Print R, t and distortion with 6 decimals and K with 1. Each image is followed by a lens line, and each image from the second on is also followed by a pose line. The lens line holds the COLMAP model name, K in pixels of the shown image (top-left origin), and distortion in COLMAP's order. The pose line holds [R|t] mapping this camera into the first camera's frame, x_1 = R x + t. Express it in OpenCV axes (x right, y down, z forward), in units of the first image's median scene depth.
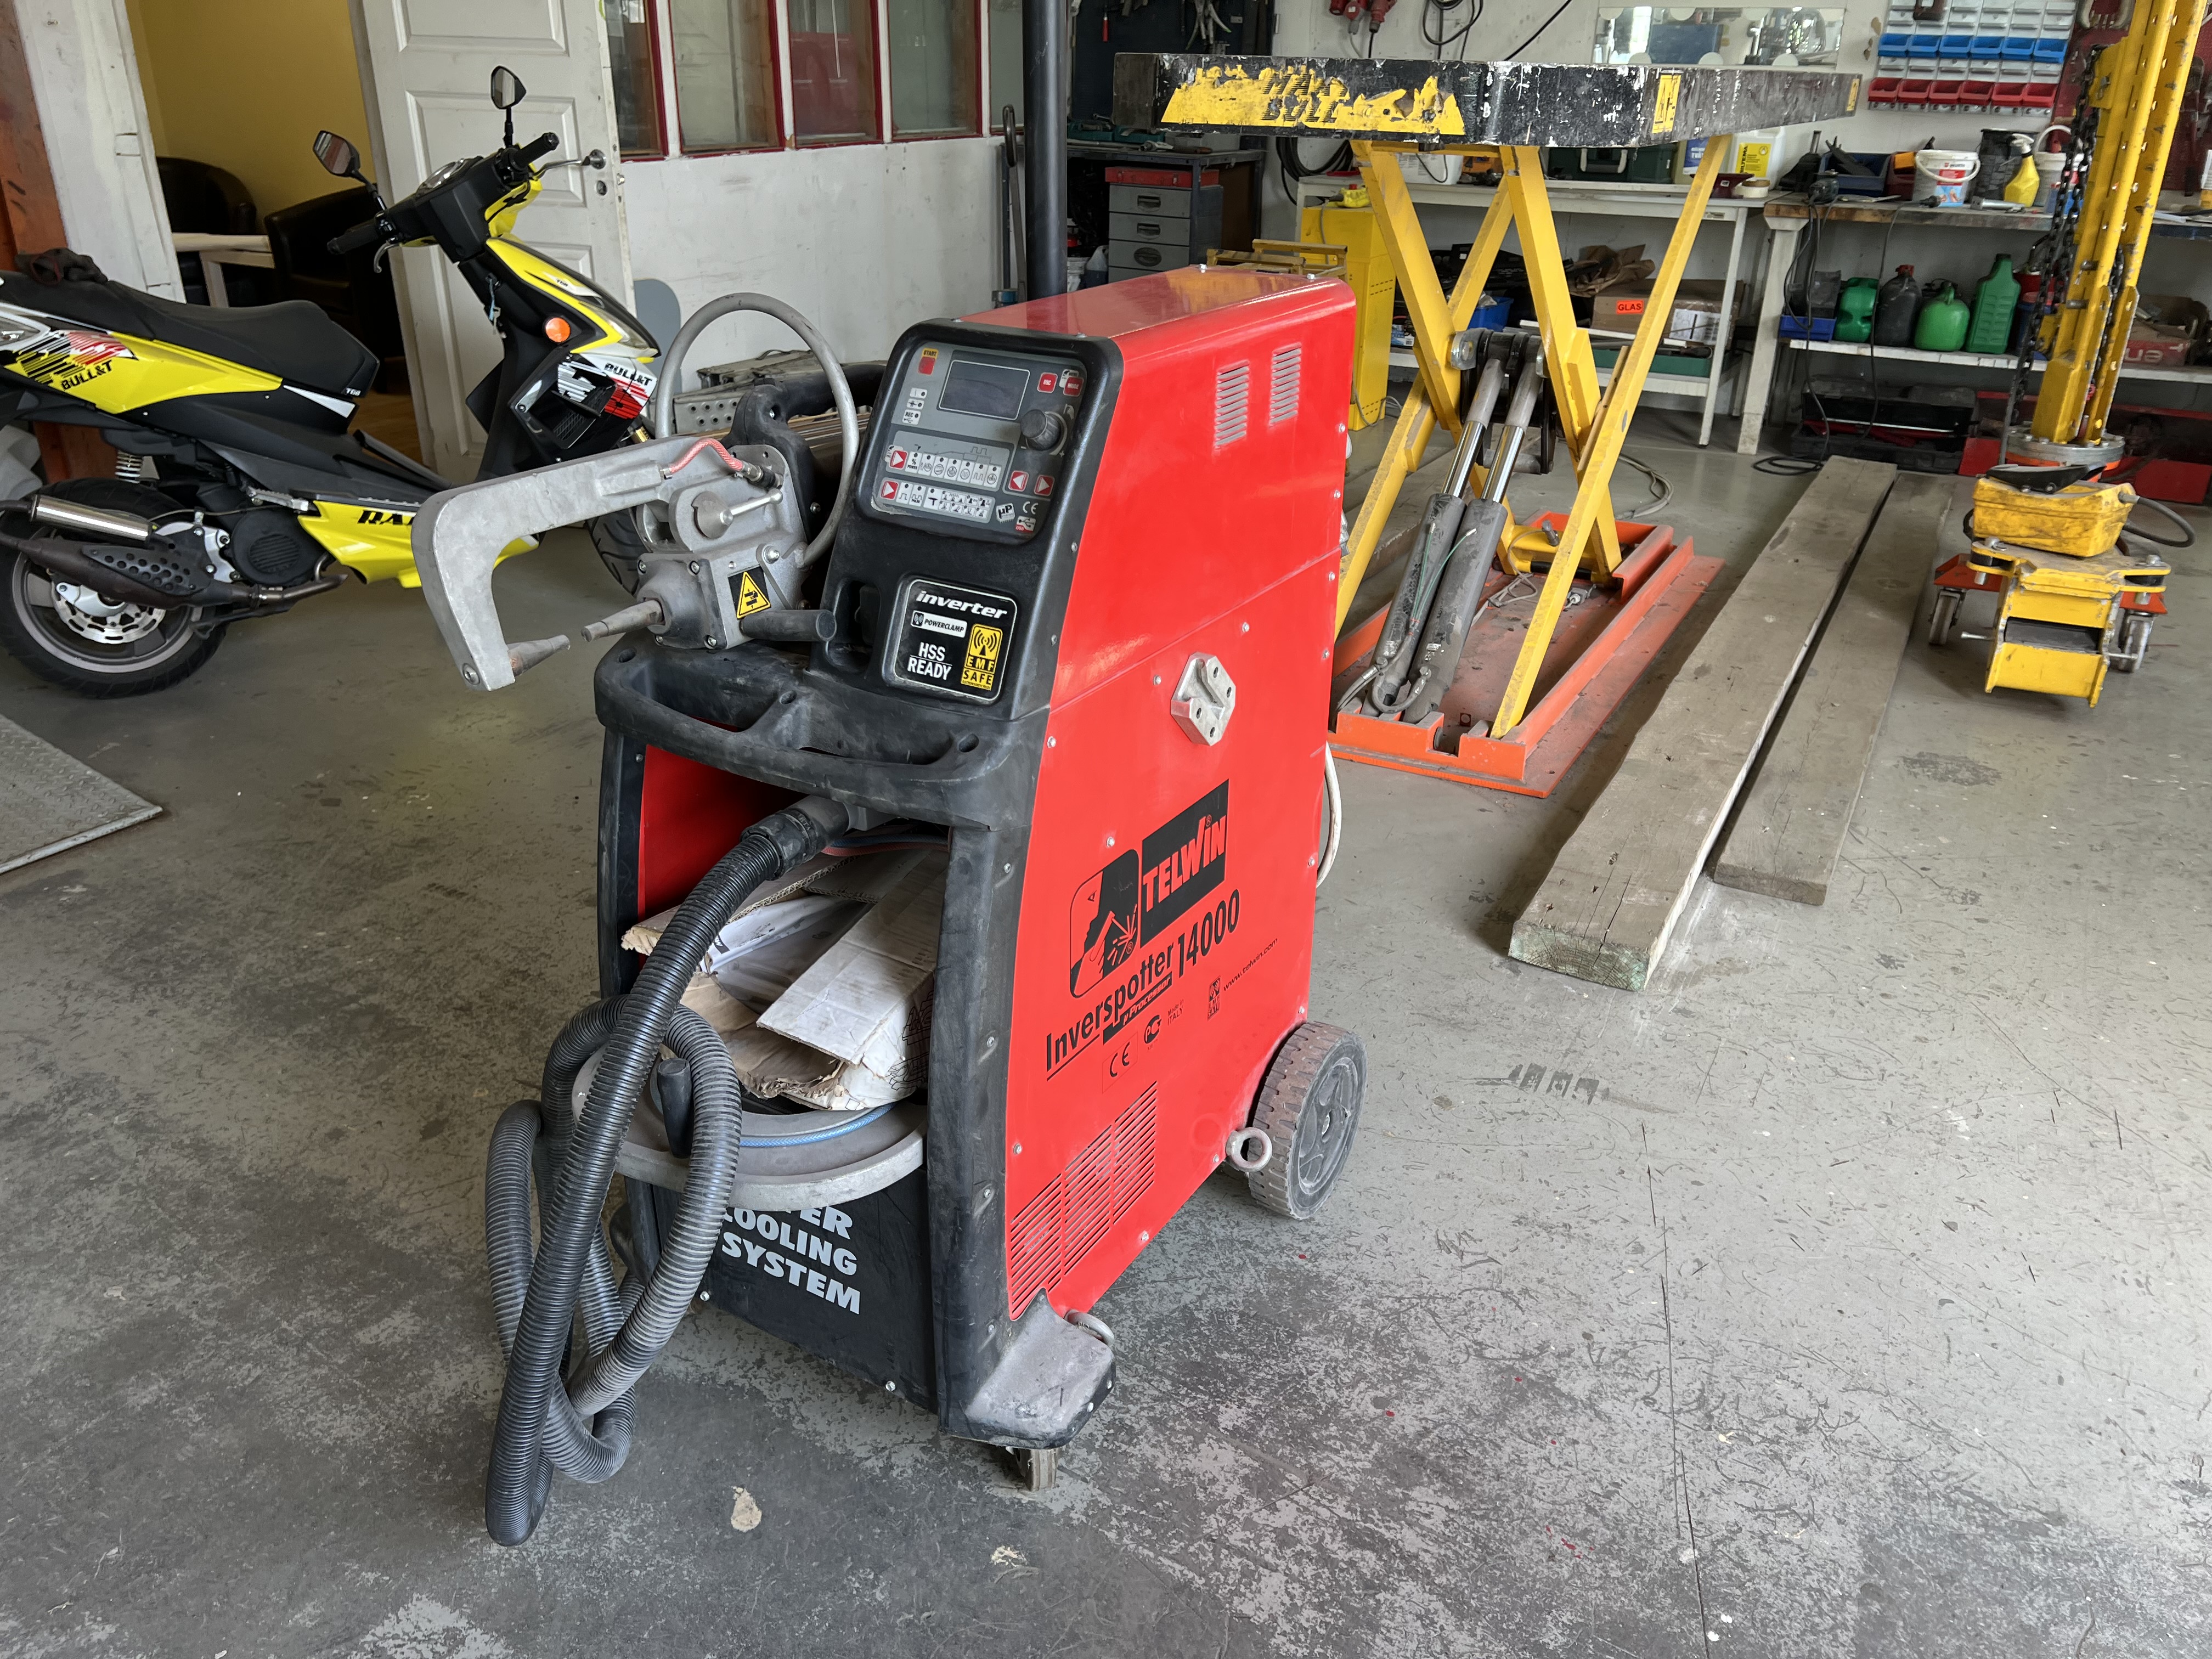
lens RADIAL K [[1664.7, 0, 1108.7], [0, 1664.7, 839.8], [0, 0, 1]] dist [0.043028, -0.071537]
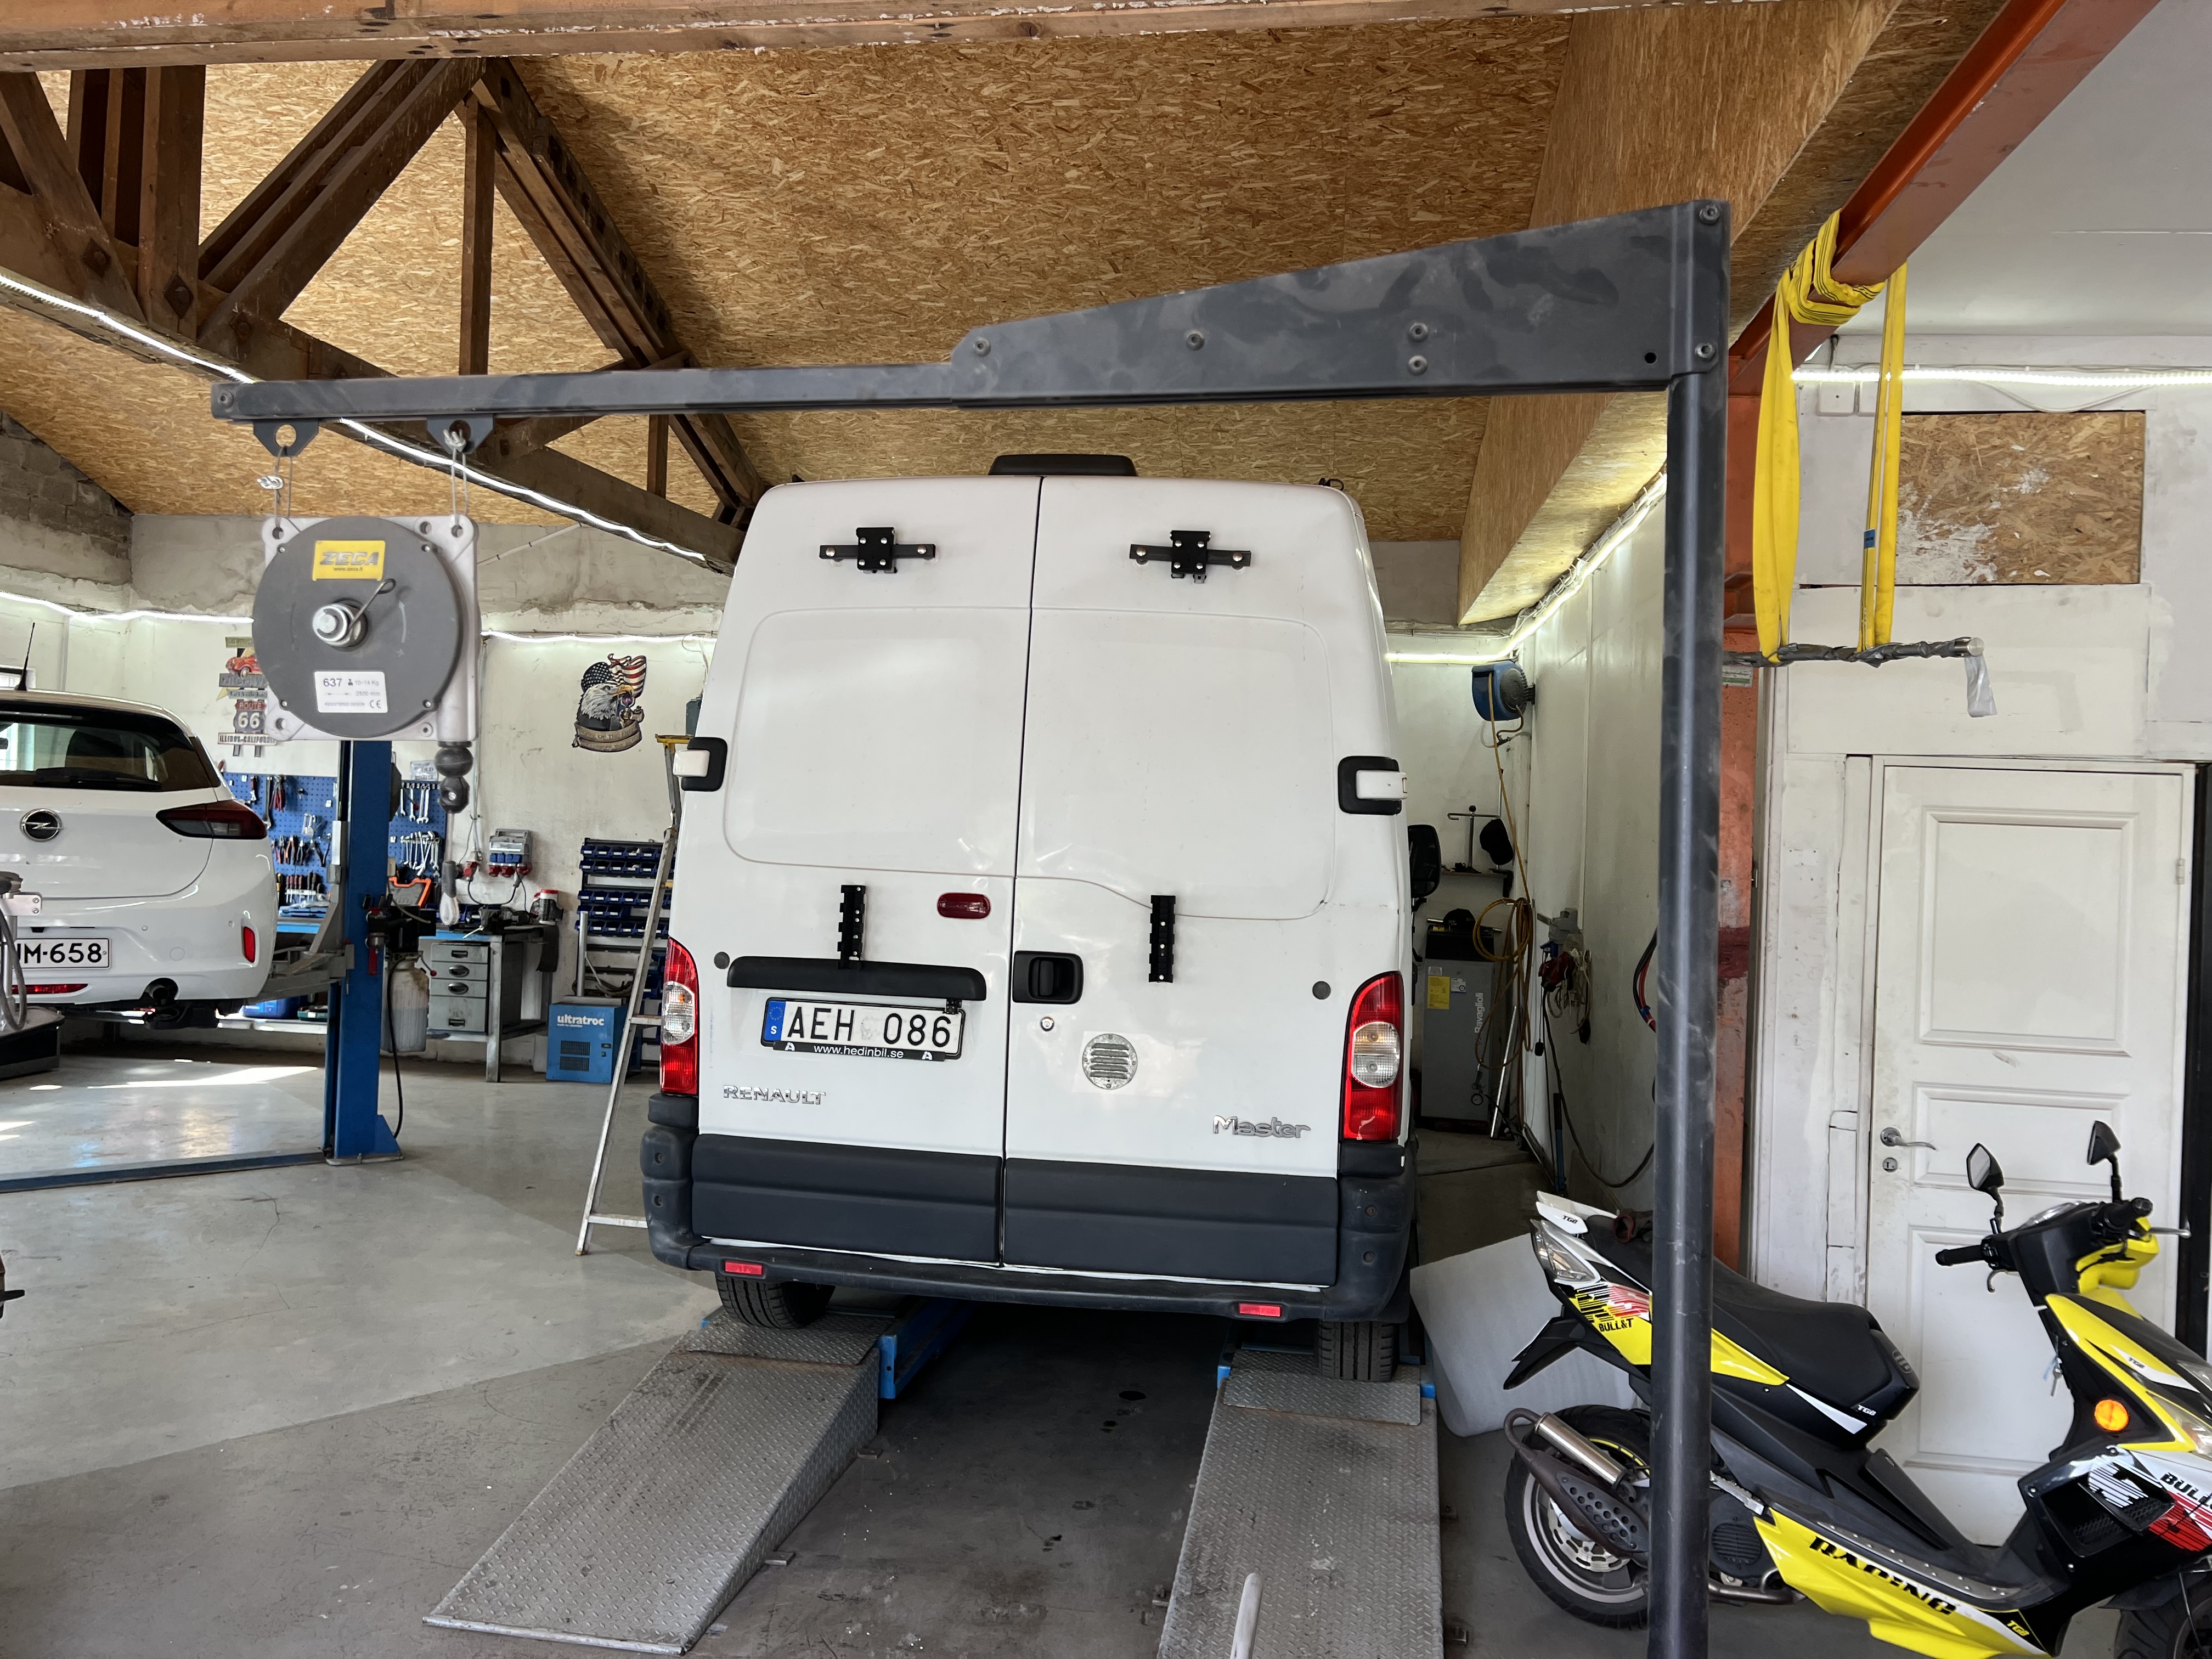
lens RADIAL K [[1657.1, 0, 1097.8], [0, 1657.1, 826.9], [0, 0, 1]] dist [0.050985, -0.056607]
pose [[0.406747, -0.009405, -0.913492, 0.607540], [-0.421042, 0.885480, -0.196593, -0.483761], [0.810729, 0.464582, 0.356206, 0.407067]]
